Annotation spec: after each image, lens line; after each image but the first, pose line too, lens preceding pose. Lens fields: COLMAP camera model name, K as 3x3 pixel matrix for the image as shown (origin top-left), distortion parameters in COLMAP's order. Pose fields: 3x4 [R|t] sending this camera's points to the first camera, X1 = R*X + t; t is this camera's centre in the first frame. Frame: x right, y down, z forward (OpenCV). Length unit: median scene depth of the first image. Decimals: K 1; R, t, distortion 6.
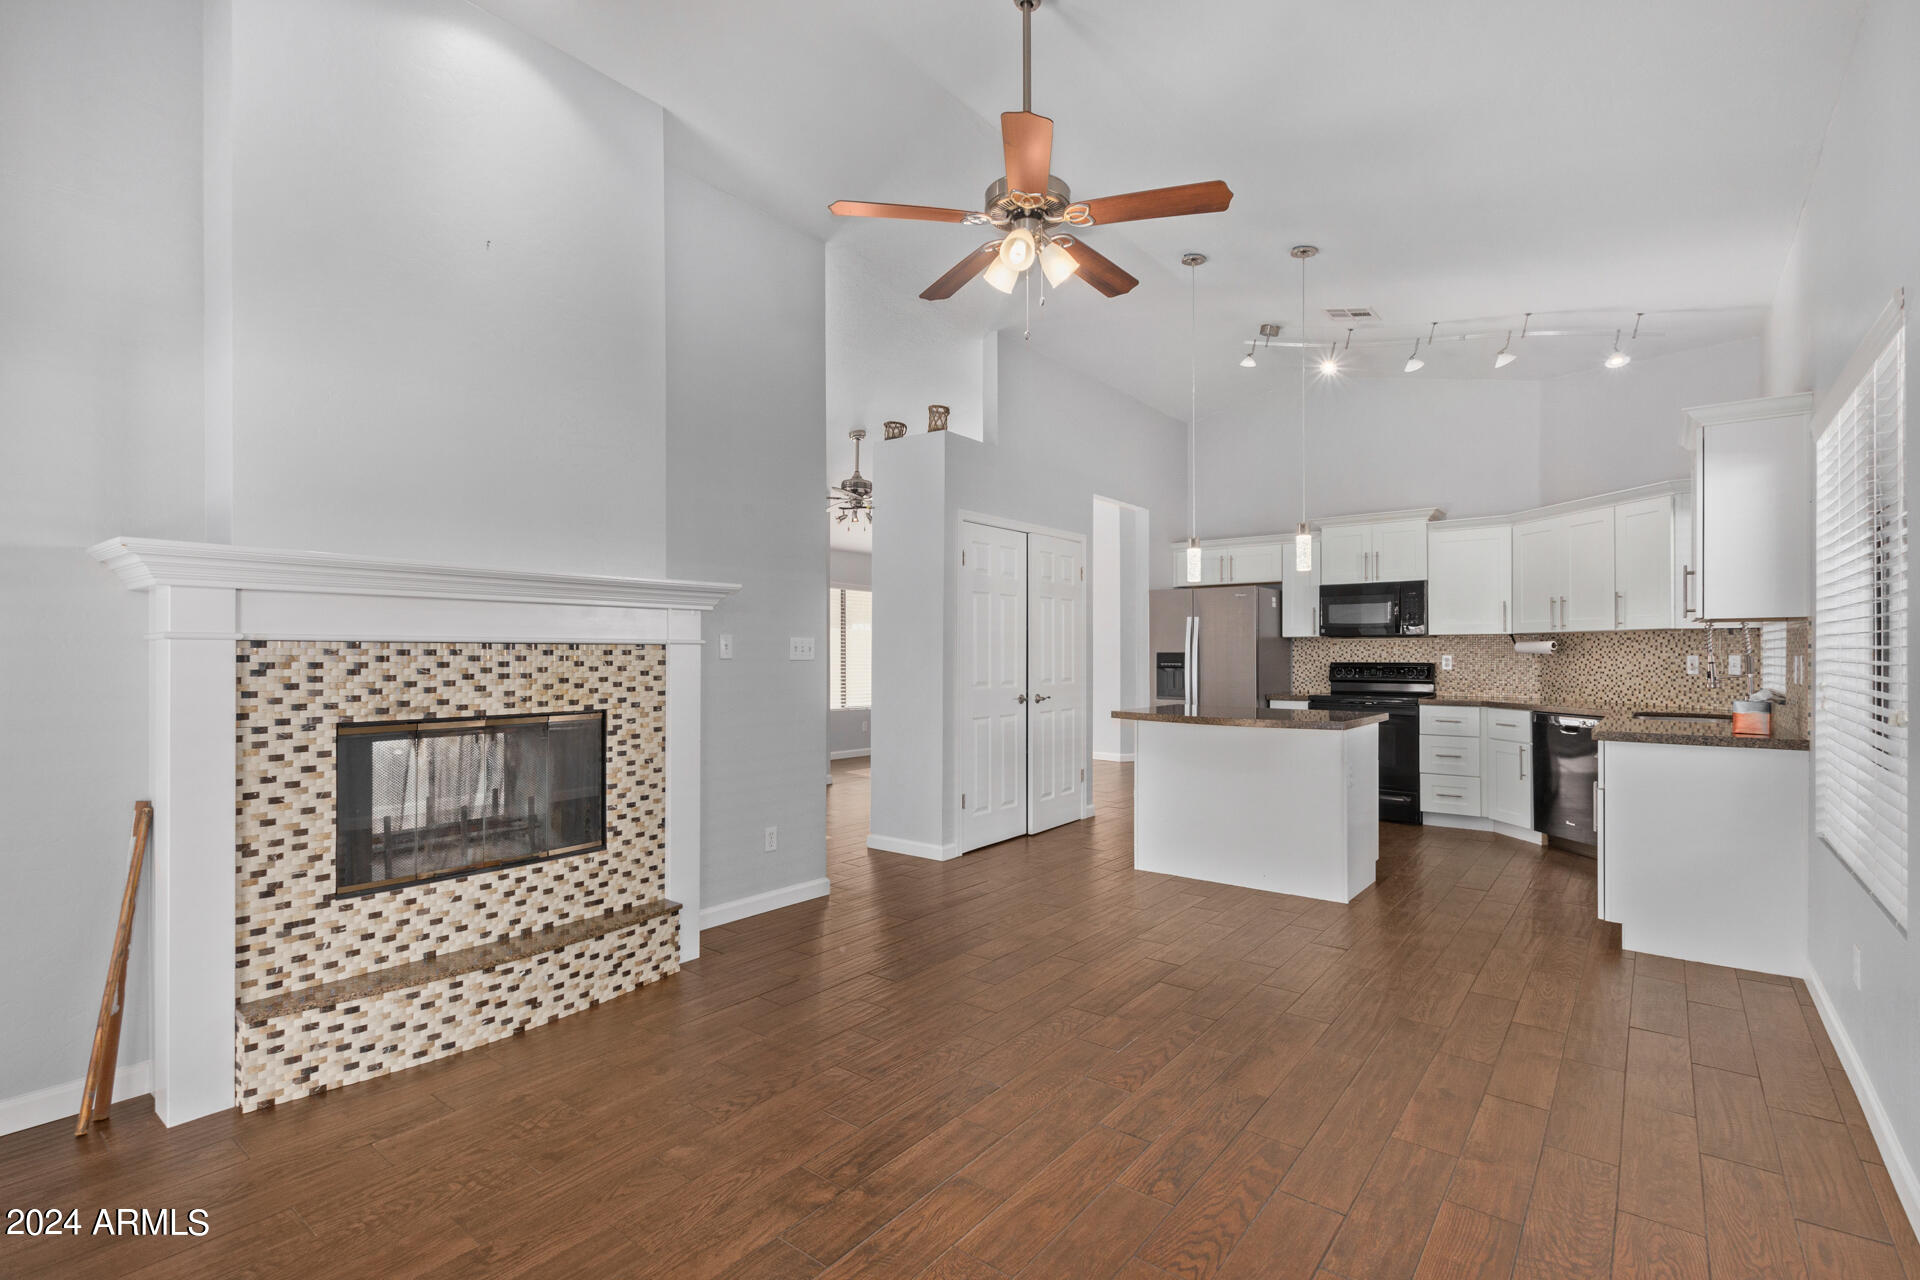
lens RADIAL K [[887.1, 0, 1006.4], [0, 887.1, 659.2], [0, 0, 1]] dist [0.009918, -0.005235]
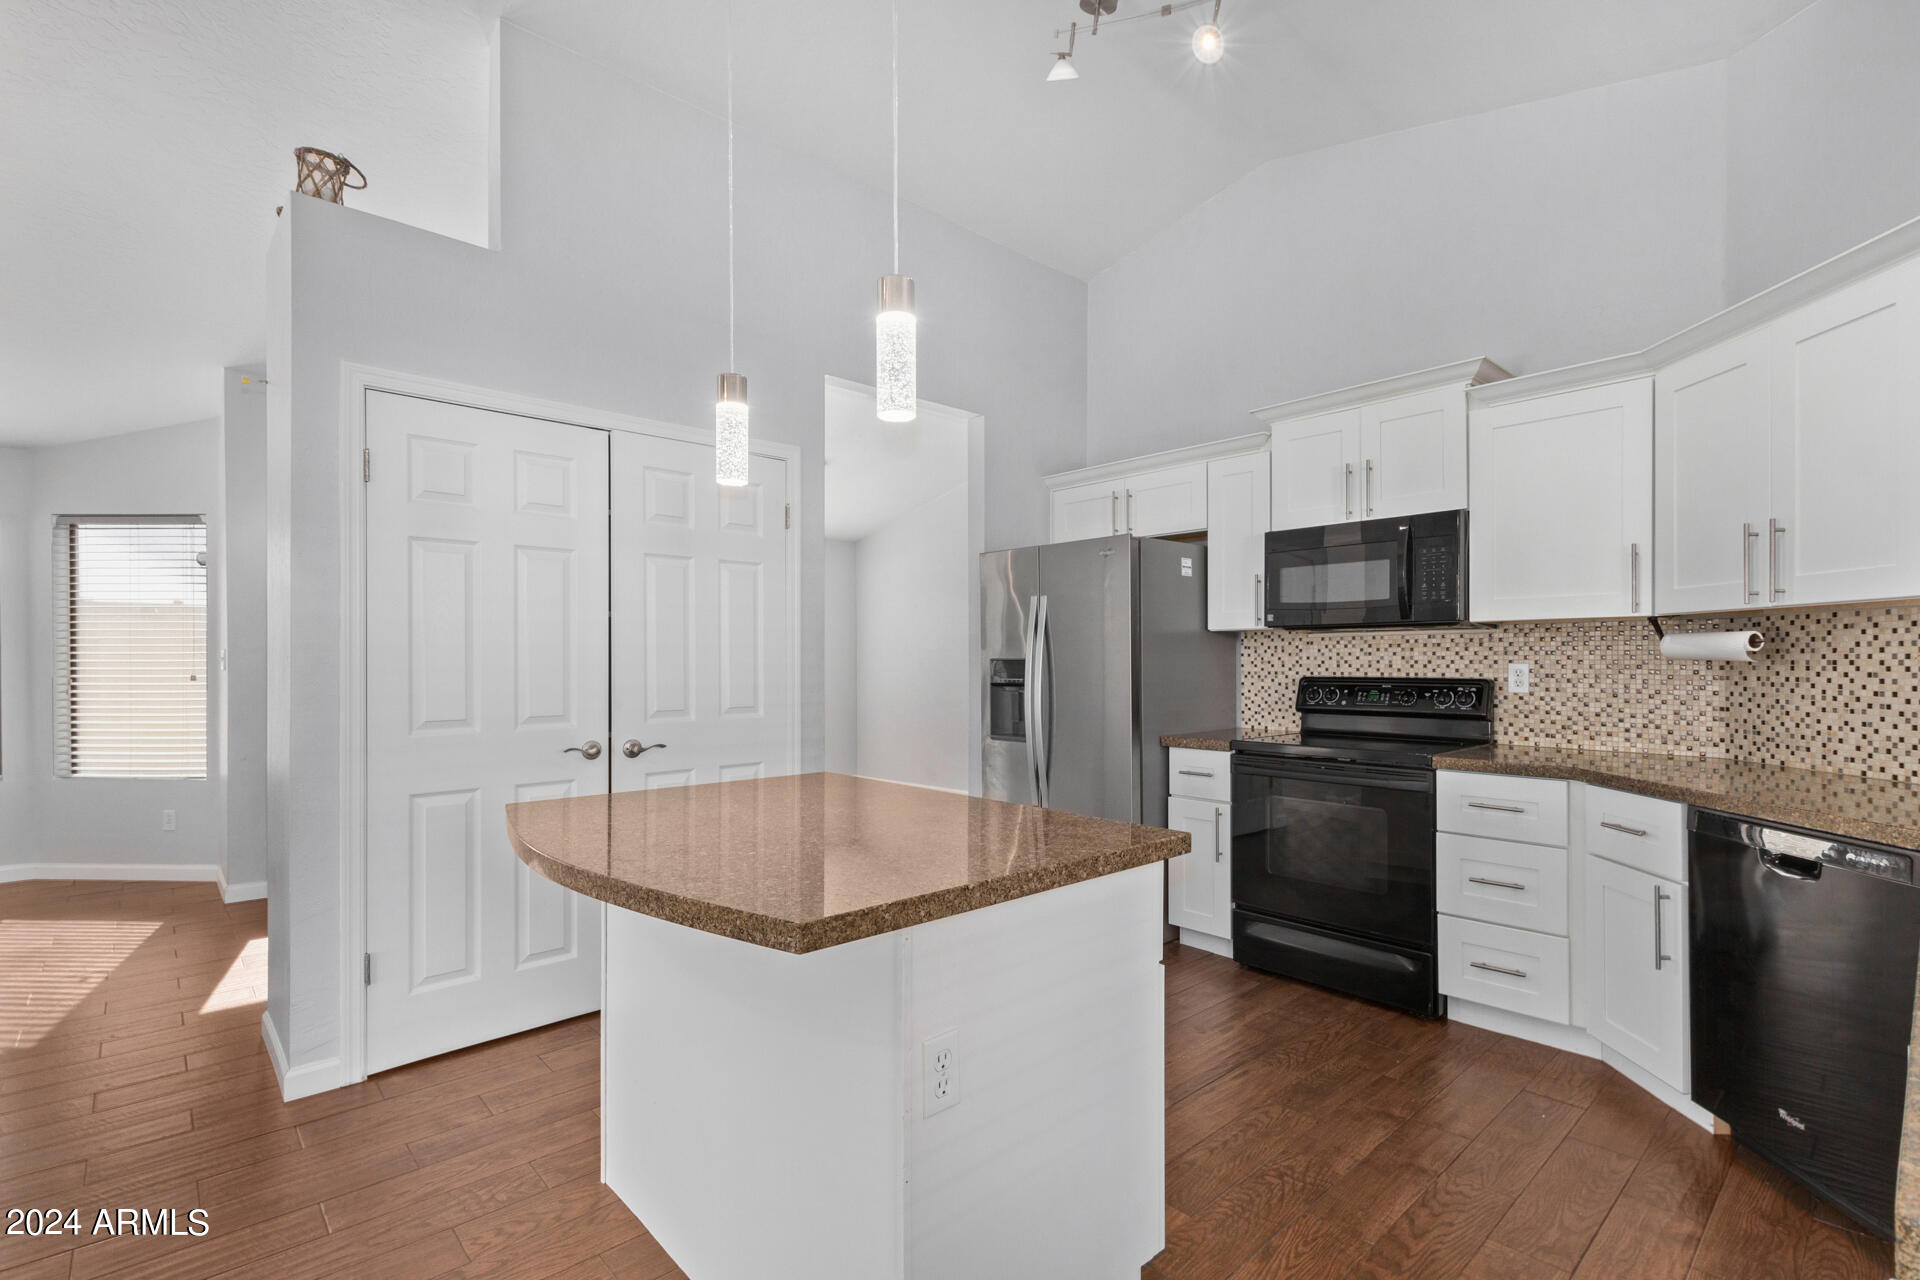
lens RADIAL K [[887.1, 0, 1005.5], [0, 887.1, 670.3], [0, 0, 1]] dist [0.009918, -0.005235]
pose [[0.985230, -0.000595, -0.171235, 0.315700], [0.001649, 0.999981, 0.006014, -0.004329], [0.171228, -0.006208, 0.985212, 0.488455]]
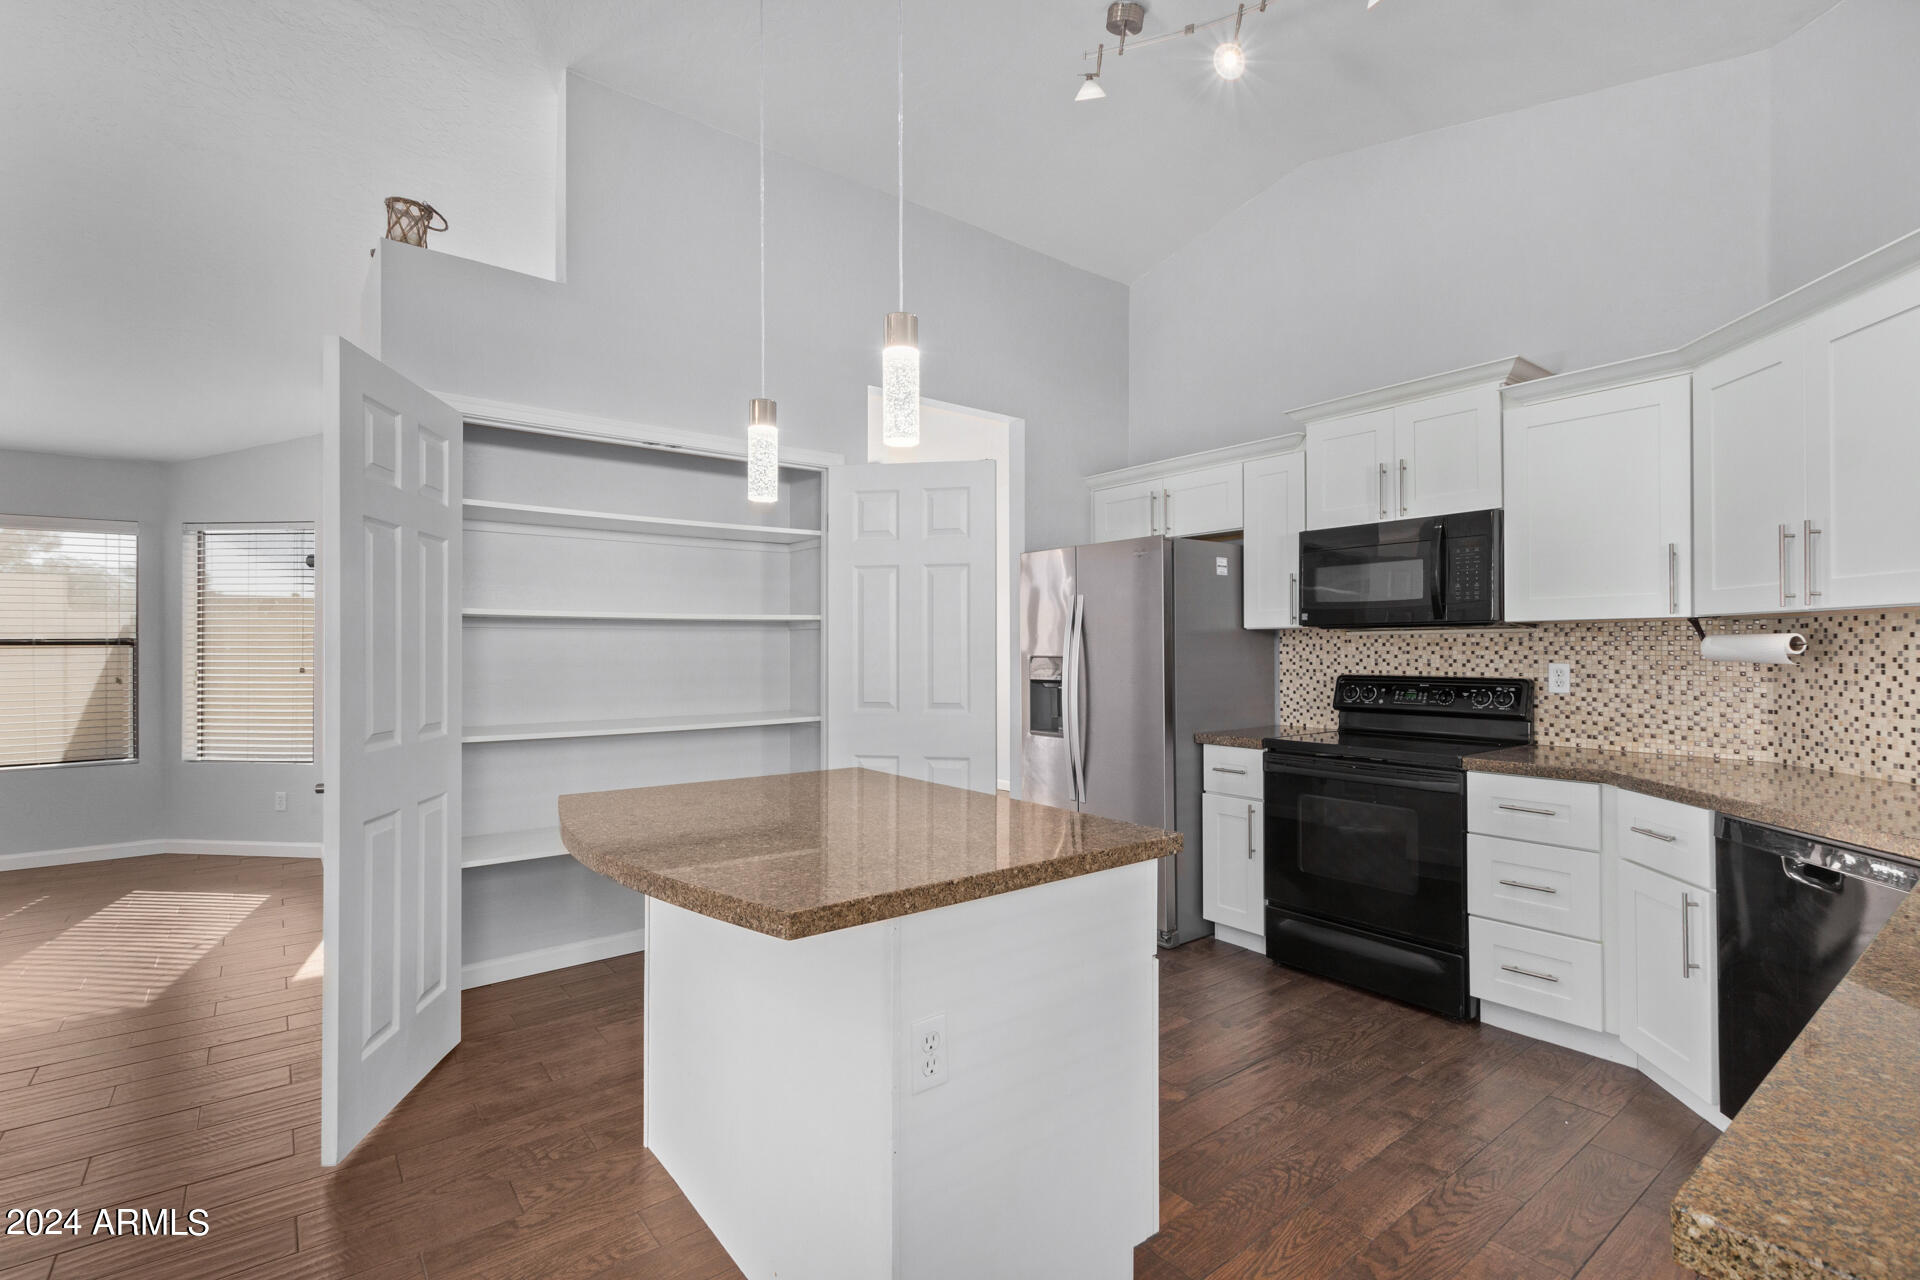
lens RADIAL K [[887.1, 0, 1005.7], [0, 887.1, 653.7], [0, 0, 1]] dist [0.009918, -0.005235]
pose [[0.969617, 0.000002, -0.244627, 0.338529], [-0.000177, 1.000000, -0.000693, -0.009927], [0.244627, 0.000715, 0.969617, 0.476601]]
